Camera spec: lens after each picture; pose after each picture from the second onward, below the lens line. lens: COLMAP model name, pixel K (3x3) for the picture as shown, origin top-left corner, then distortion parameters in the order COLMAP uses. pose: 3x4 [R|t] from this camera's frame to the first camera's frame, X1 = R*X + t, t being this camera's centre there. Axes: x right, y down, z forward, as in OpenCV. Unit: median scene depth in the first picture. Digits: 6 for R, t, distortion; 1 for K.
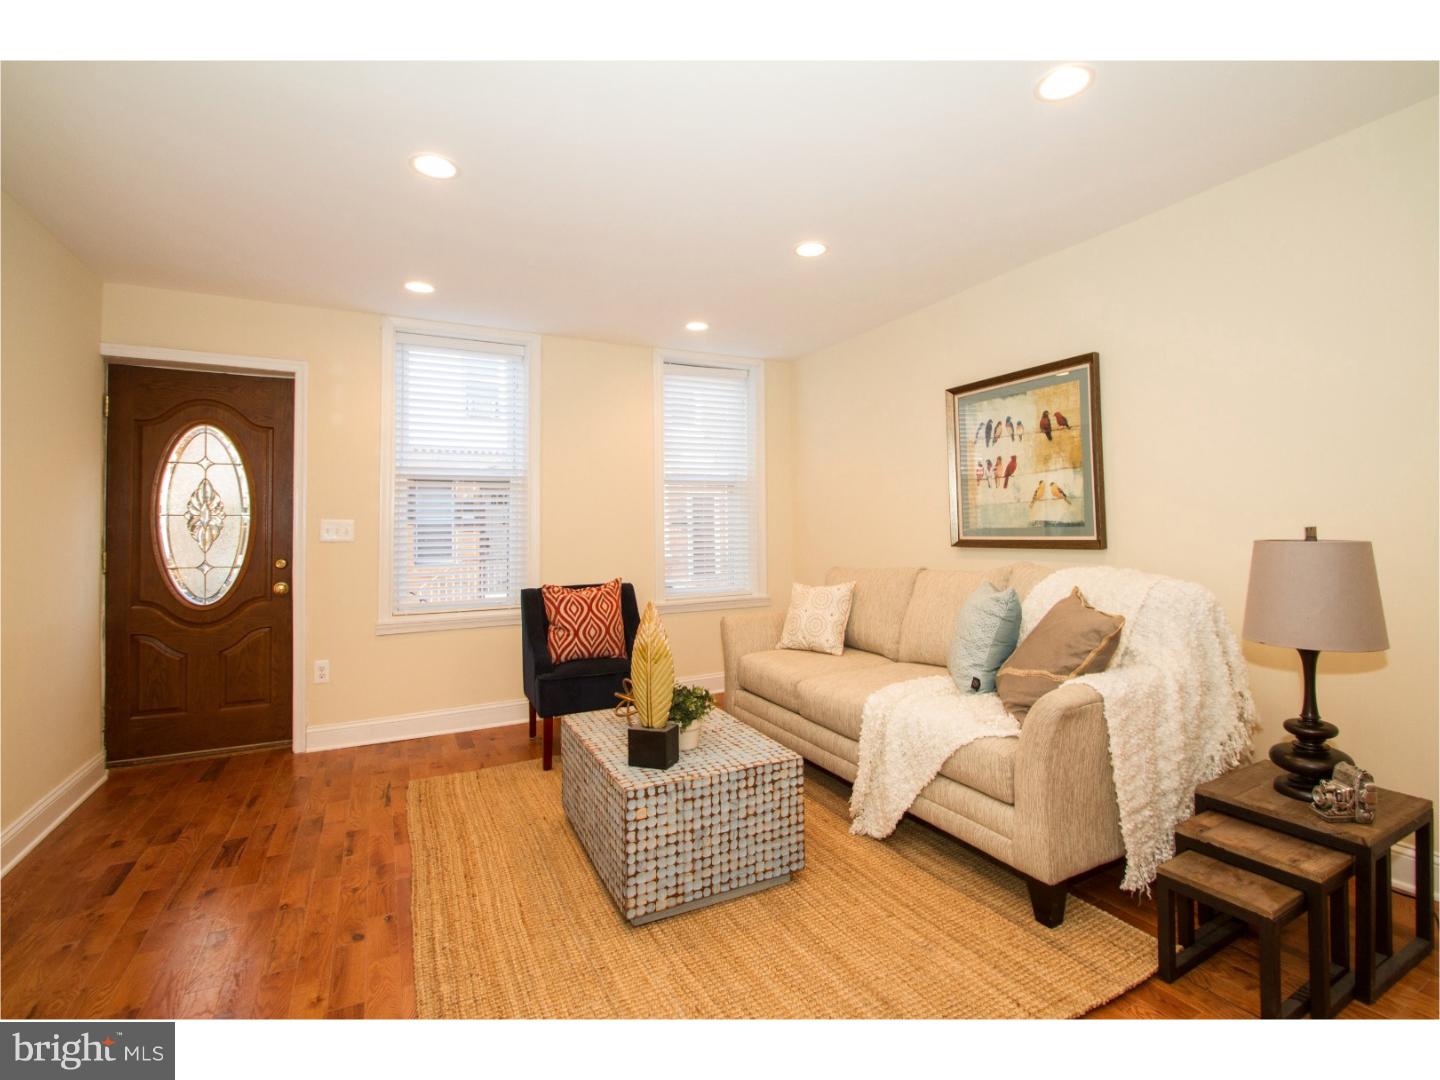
lens RADIAL K [[660.6, 0, 739.9], [0, 660.6, 518.3], [0, 0, 1]] dist [0.014431, -0.017812]
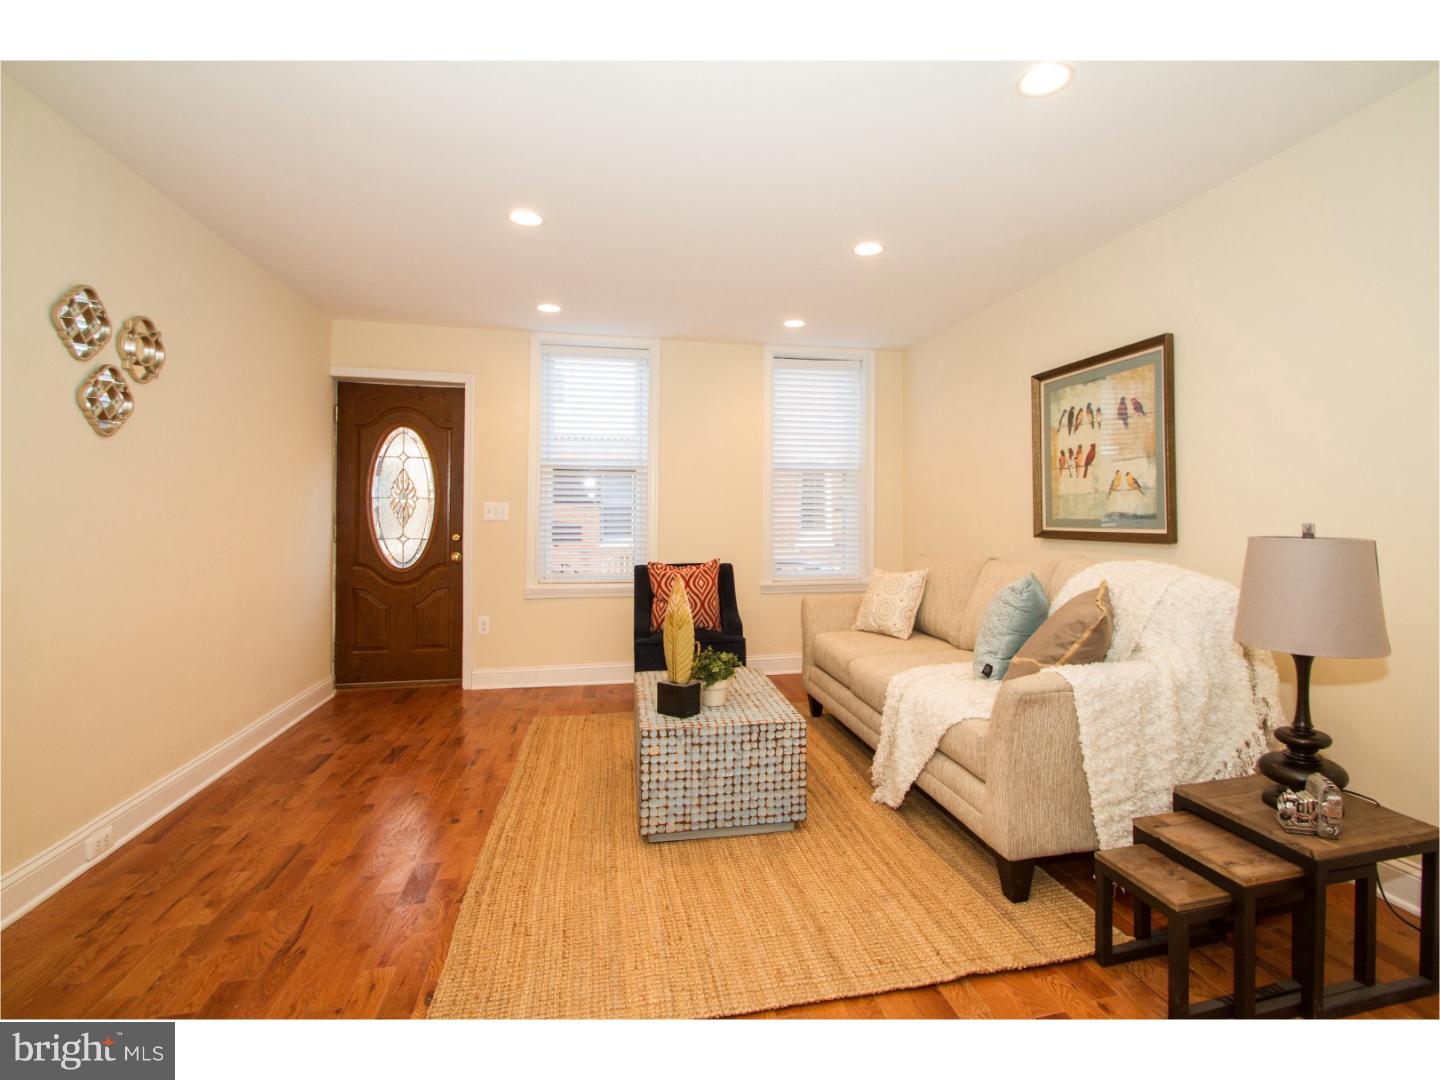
lens RADIAL K [[669.6, 0, 751.8], [0, 669.6, 516.7], [0, 0, 1]] dist [0.016300, -0.018388]
pose [[0.962809, 0.016906, -0.269652, 0.221212], [-0.011495, 0.999700, 0.021633, -0.004999], [0.269937, -0.017728, 0.962715, -0.077149]]
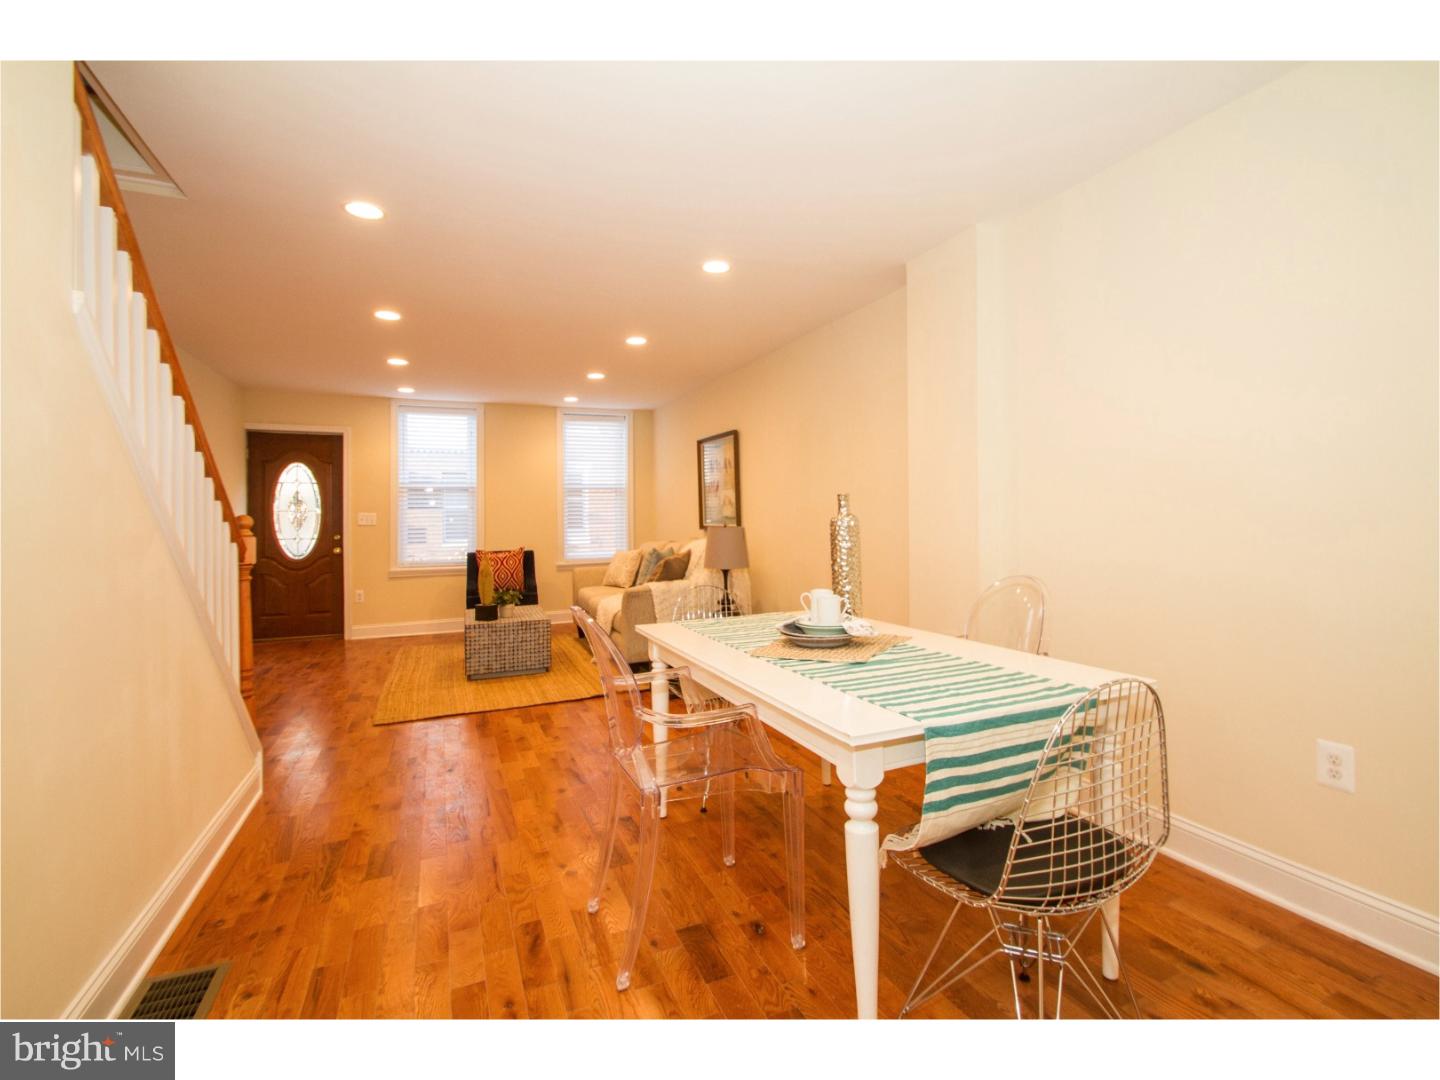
lens RADIAL K [[669.6, 0, 751.8], [0, 669.6, 516.7], [0, 0, 1]] dist [0.016300, -0.018388]
pose [[0.997975, 0.003152, -0.063528, 0.687531], [-0.001740, 0.999751, 0.022265, -0.039233], [0.063582, -0.022109, 0.997732, -0.942064]]
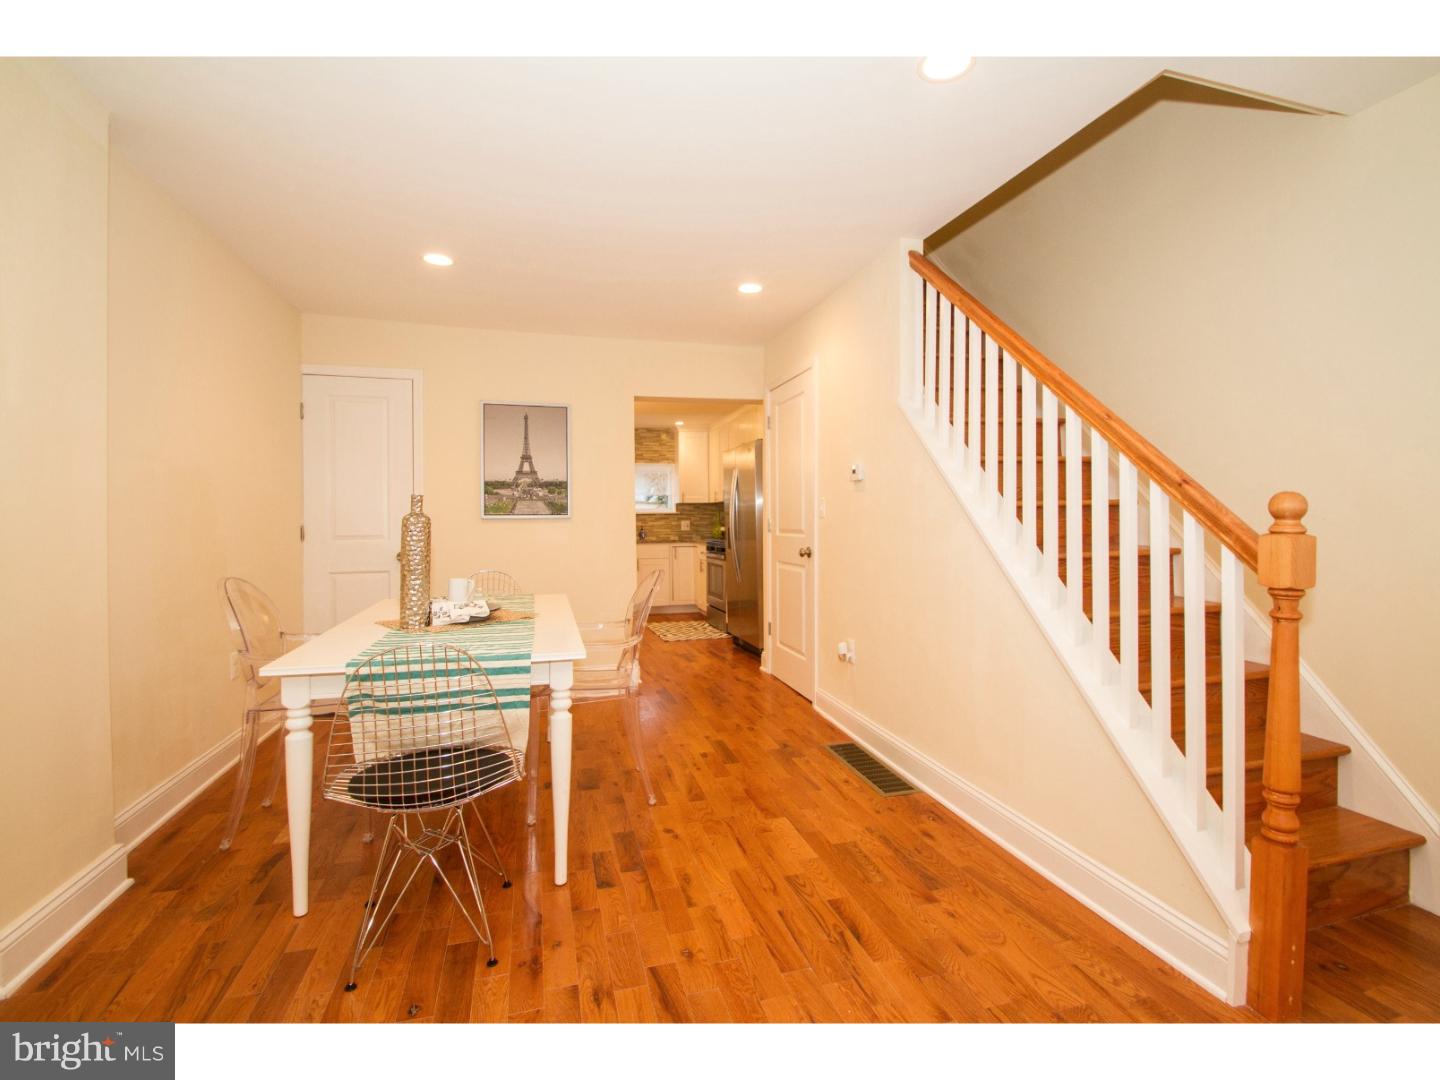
lens RADIAL K [[660.6, 0, 739.9], [0, 660.6, 518.3], [0, 0, 1]] dist [0.014431, -0.017812]
pose [[-0.979434, 0.020205, 0.200752, 0.169332], [0.016020, 0.999620, -0.022448, 0.009150], [-0.201129, -0.018771, -0.979385, 0.611792]]
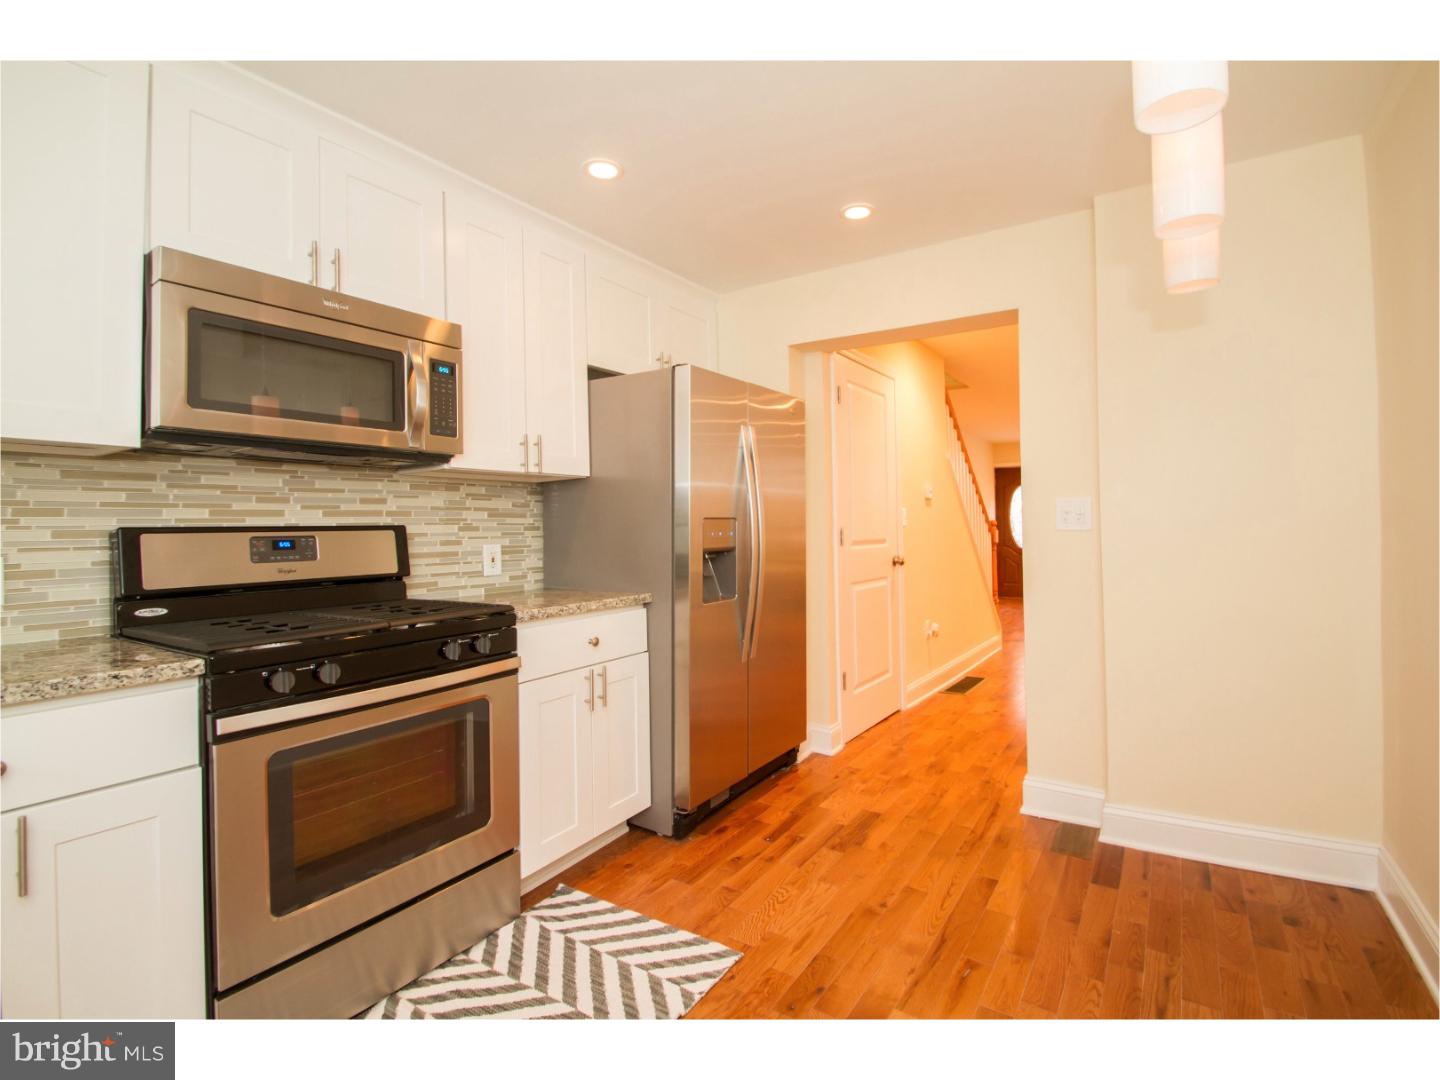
lens RADIAL K [[634.6, 0, 752.3], [0, 634.6, 516.3], [0, 0, 1]] dist [0.010900, -0.014765]
pose [[0.471579, -0.010767, -0.881758, 1.383968], [0.025903, 0.999663, 0.001646, -0.052029], [0.881443, -0.023616, 0.471699, -1.729803]]
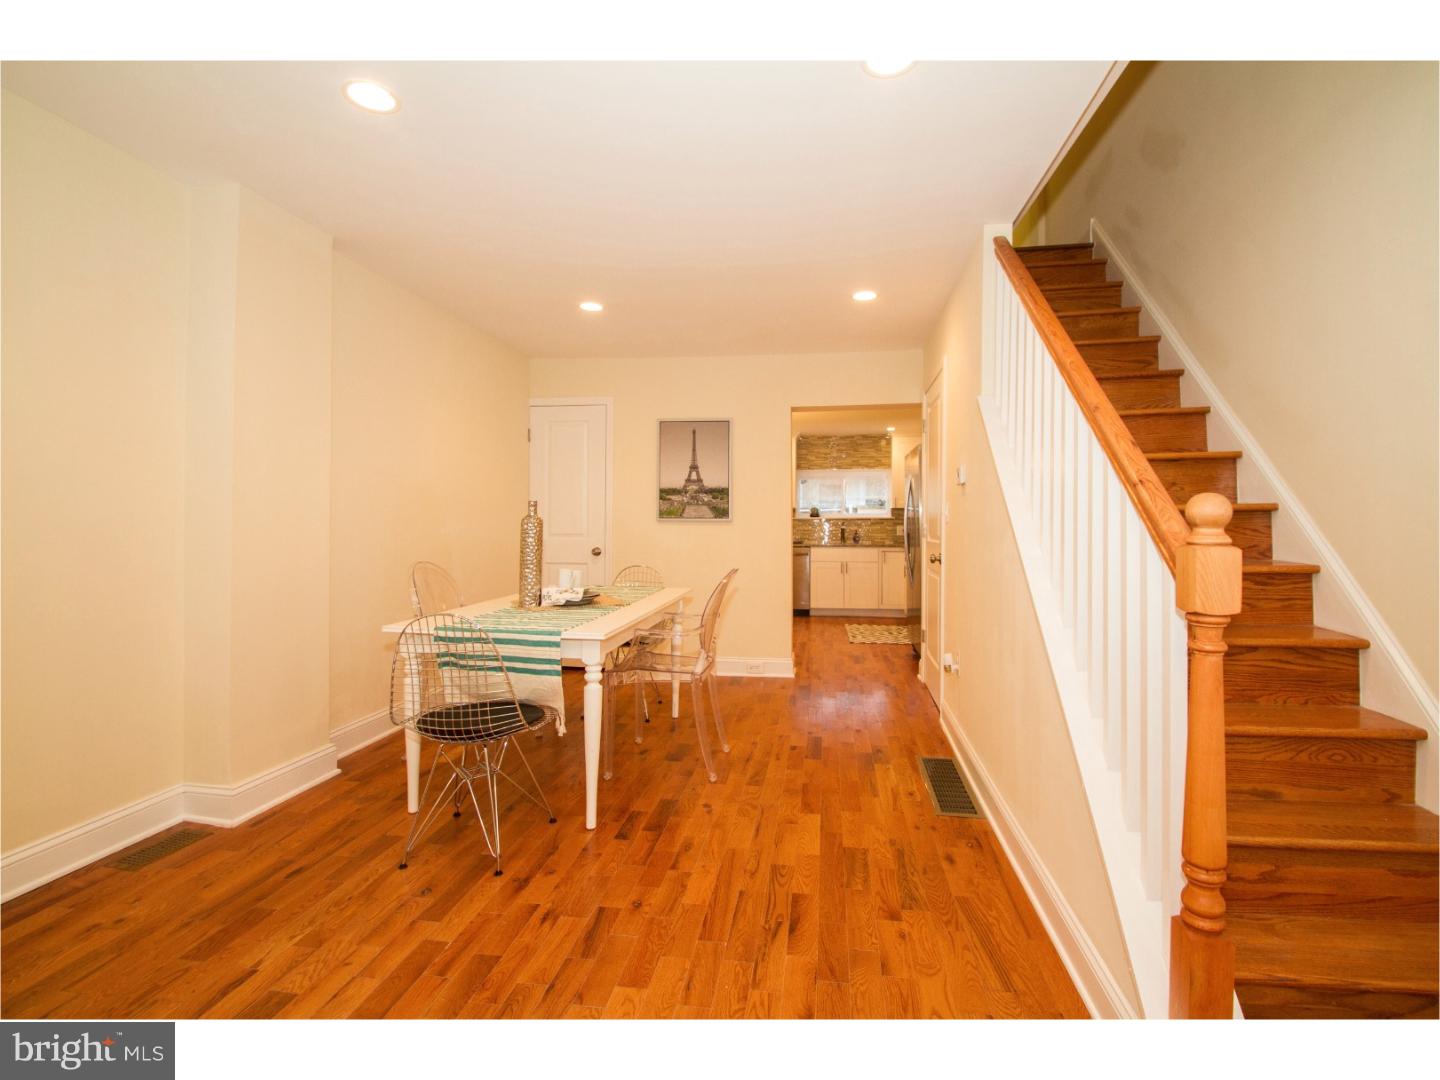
lens RADIAL K [[651.9, 0, 762.6], [0, 651.9, 517.5], [0, 0, 1]] dist [-0.000871, -0.000380]
pose [[-0.825149, 0.015573, 0.564701, -0.147151], [-0.003907, 0.999439, -0.033271, 0.013794], [-0.564902, -0.029660, -0.824625, 0.517085]]
